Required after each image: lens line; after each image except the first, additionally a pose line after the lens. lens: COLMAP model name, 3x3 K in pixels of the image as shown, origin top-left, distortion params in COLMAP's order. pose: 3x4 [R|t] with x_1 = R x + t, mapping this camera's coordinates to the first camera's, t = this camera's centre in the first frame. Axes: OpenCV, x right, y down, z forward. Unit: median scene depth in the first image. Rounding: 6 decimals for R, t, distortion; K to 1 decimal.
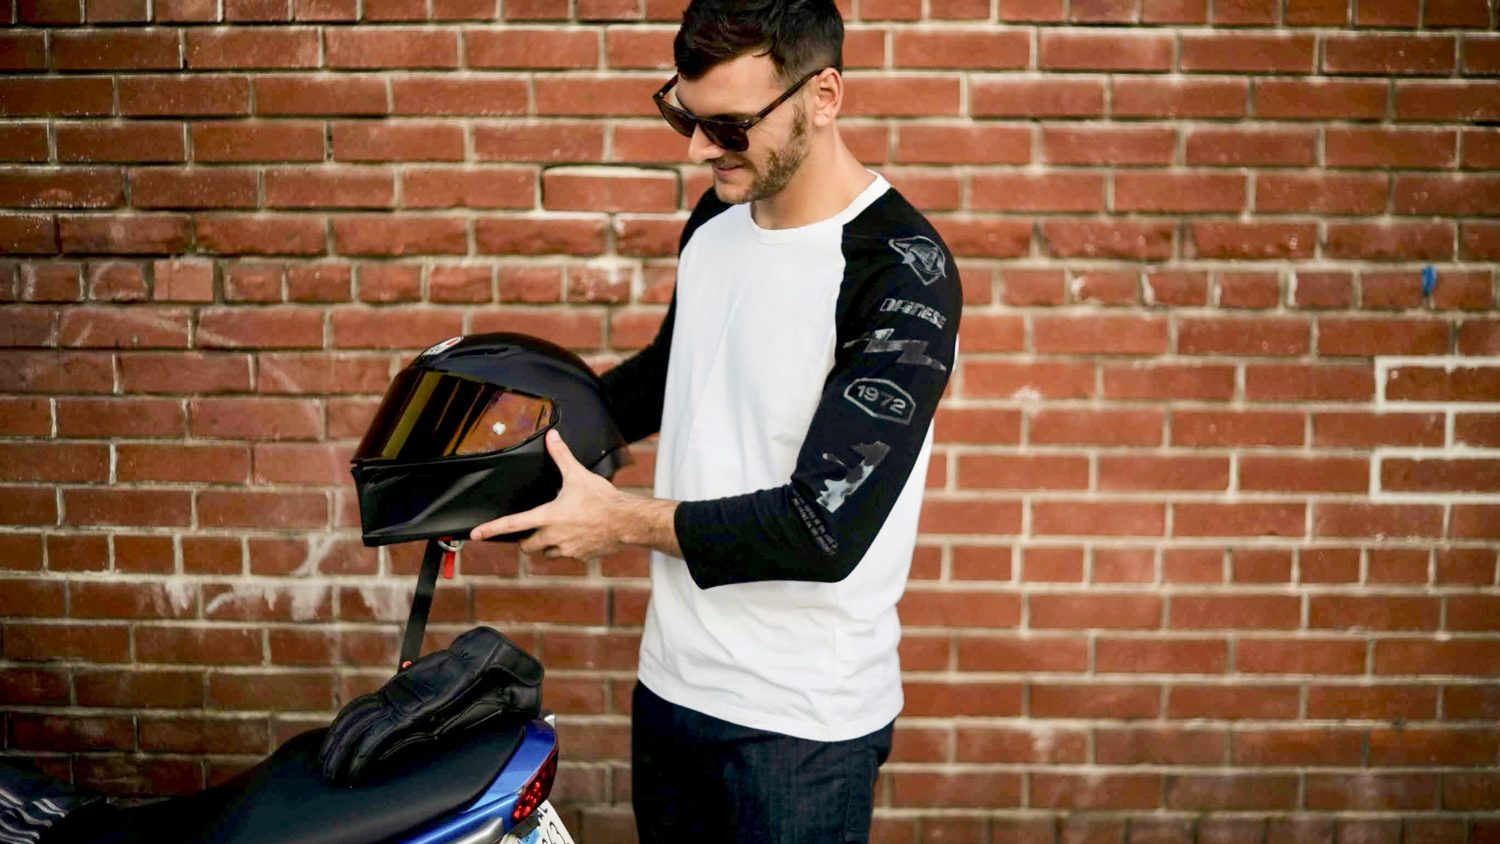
lens RADIAL K [[2187.8, 0, 713.5], [0, 2187.8, 438.5], [0, 0, 1]] dist [-0.116017, 0.000000]
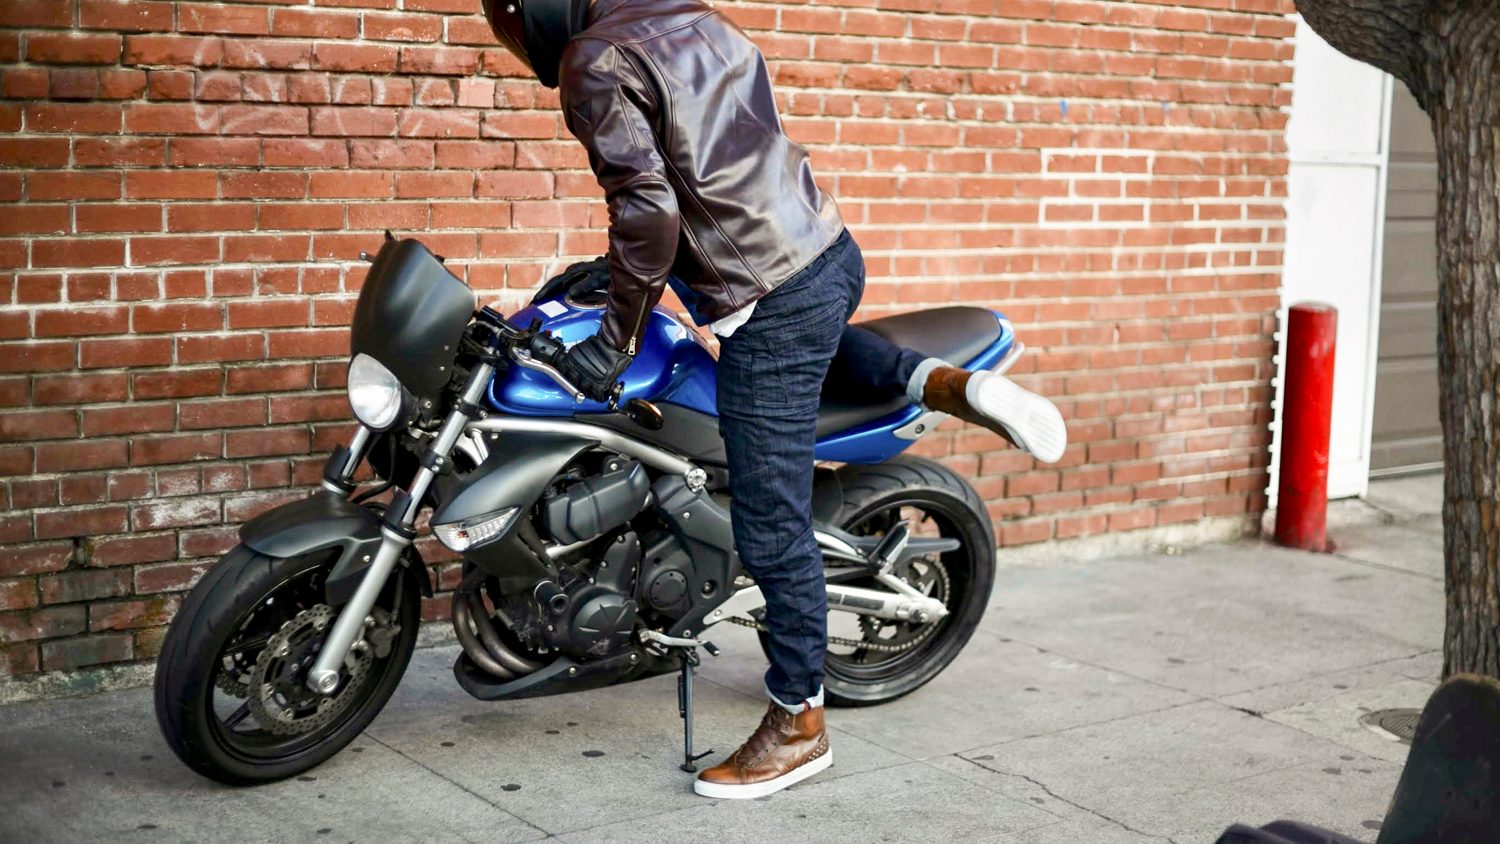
lens RADIAL K [[2187.8, 0, 724.8], [0, 2187.8, 443.1], [0, 0, 1]] dist [-0.116017, 0.000000]
pose [[0.787454, -0.075103, 0.611781, -1.057421], [0.043263, 0.996836, 0.066686, 0.076634], [-0.614854, -0.026045, 0.788211, -0.305381]]
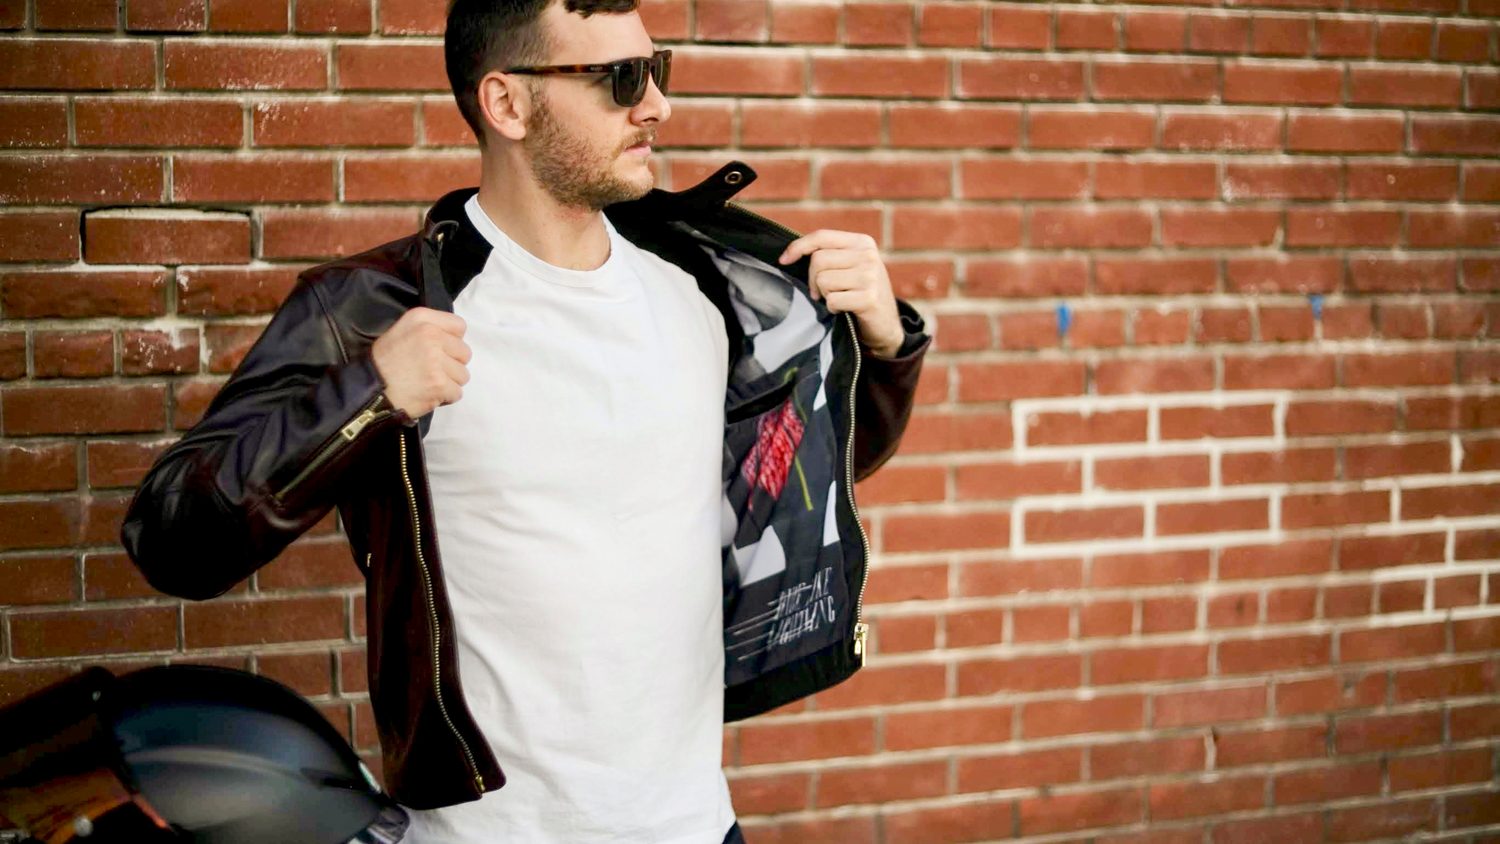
lens RADIAL K [[2187.8, 0, 709.2], [0, 2187.8, 423.9], [0, 0, 1]] dist [-0.116017, 0.000000]
pose [[0.936496, -0.041803, 0.348176, -0.144344], [0.046898, 0.998880, -0.006213, -0.028357], [-0.347527, 0.022148, 0.937408, 0.161482]]
